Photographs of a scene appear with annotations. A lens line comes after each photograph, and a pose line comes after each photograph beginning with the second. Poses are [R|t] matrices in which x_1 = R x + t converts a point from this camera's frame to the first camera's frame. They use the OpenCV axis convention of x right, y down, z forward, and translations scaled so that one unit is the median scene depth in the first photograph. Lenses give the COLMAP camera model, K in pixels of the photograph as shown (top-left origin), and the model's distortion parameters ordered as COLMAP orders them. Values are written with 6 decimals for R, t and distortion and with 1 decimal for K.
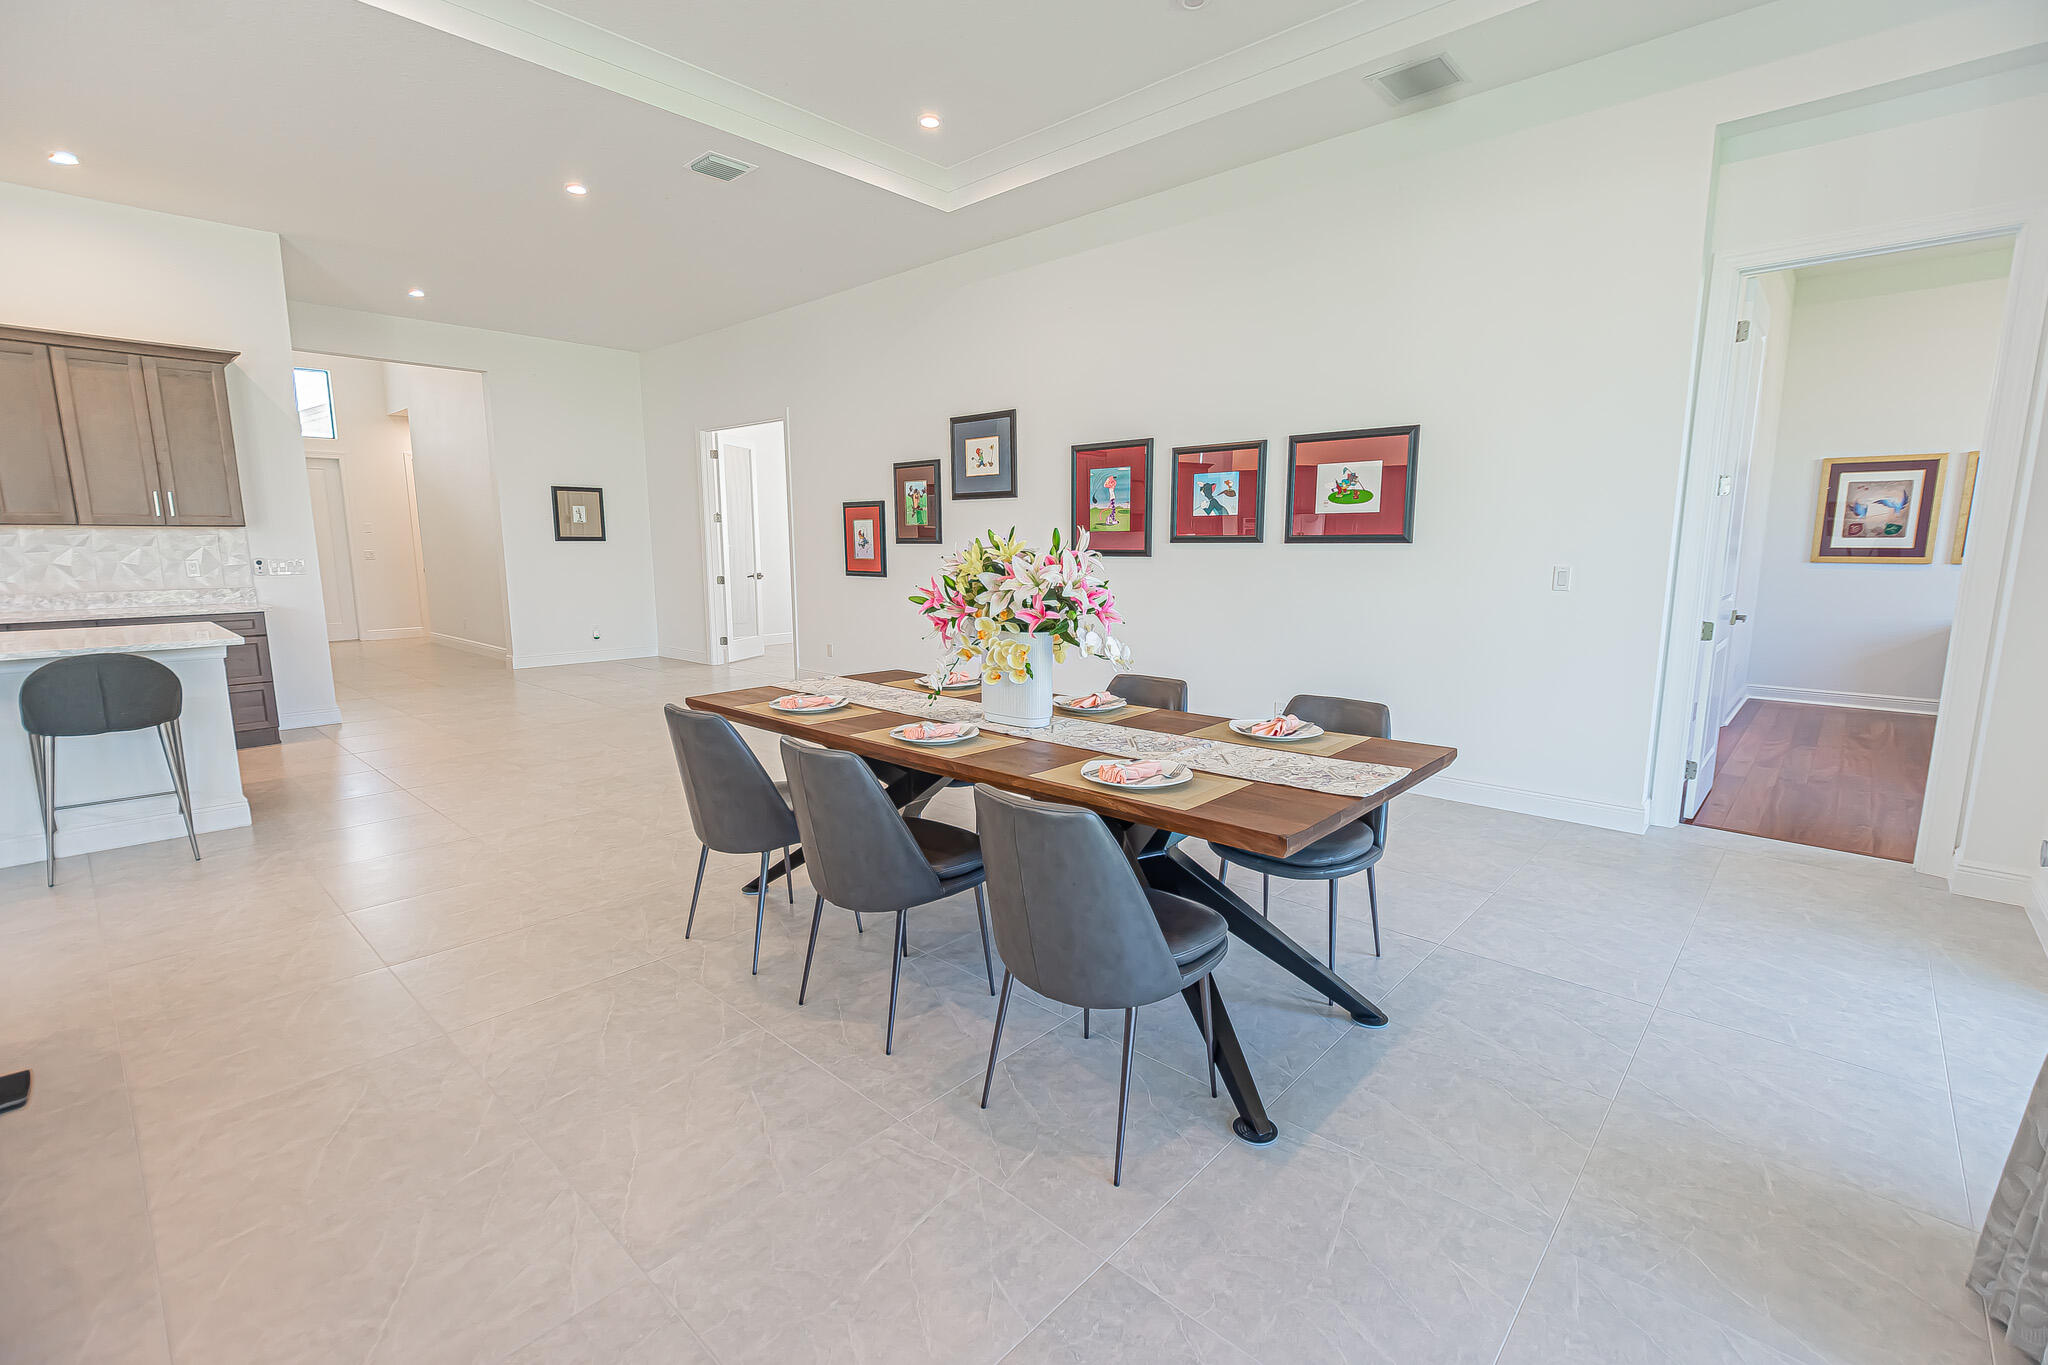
lens RADIAL K [[902.4, 0, 1024.0], [0, 902.4, 682.5], [0, 0, 1]] dist [-0.001308, -0.000551]
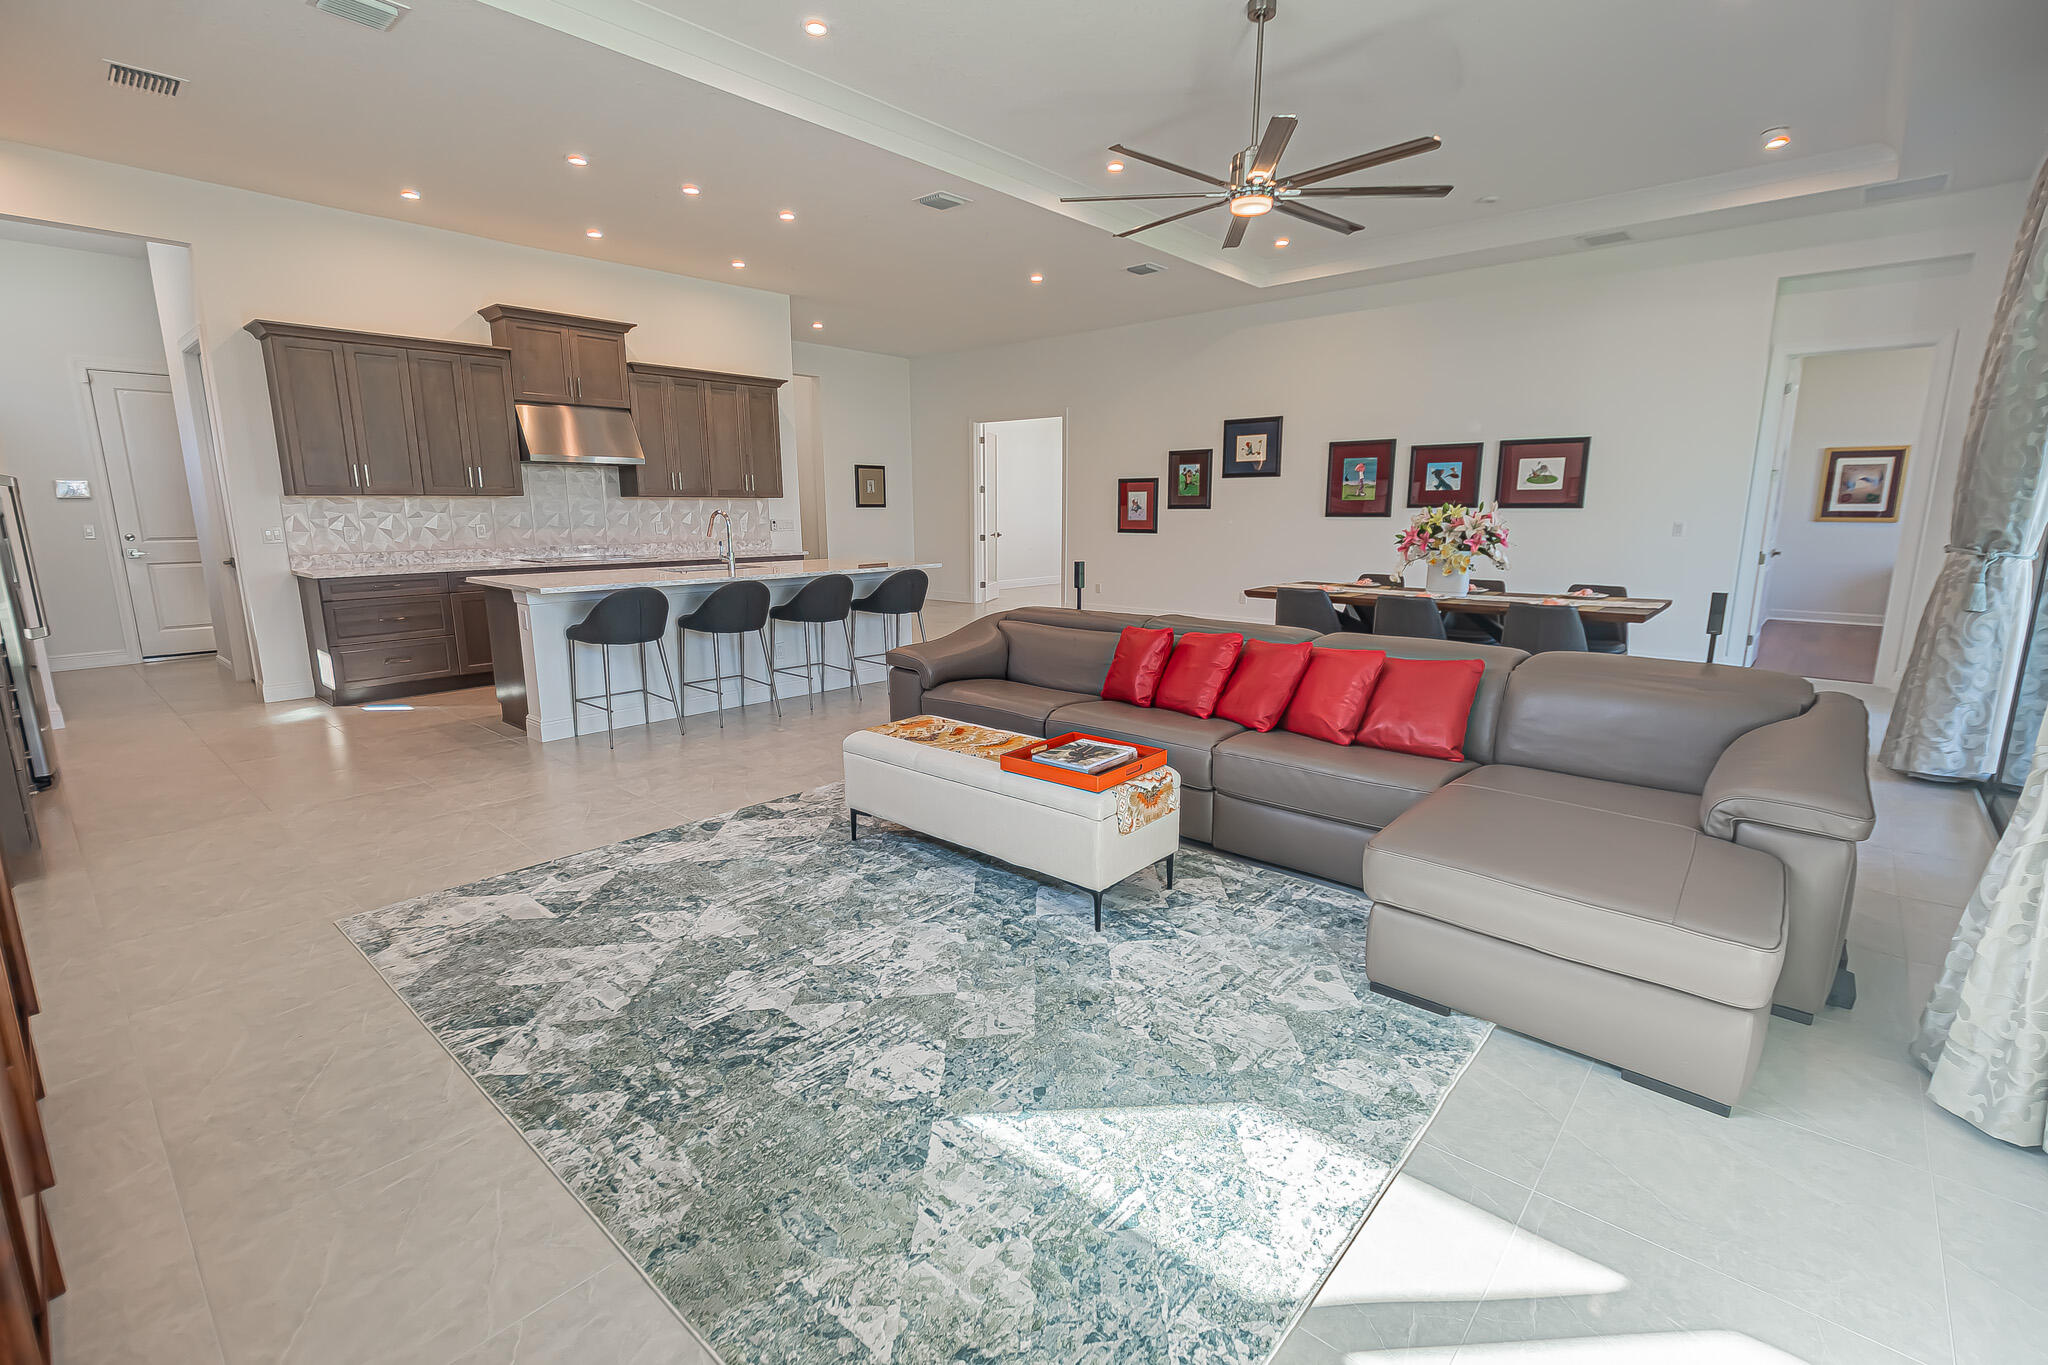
lens RADIAL K [[907.6, 0, 1024.0], [0, 907.6, 682.5], [0, 0, 1]] dist [-0.005065, -0.000811]
pose [[0.999939, -0.004374, 0.010174, -0.429494], [0.004000, 0.999326, 0.036477, 0.070391], [-0.010327, -0.036434, 0.999283, -0.462816]]
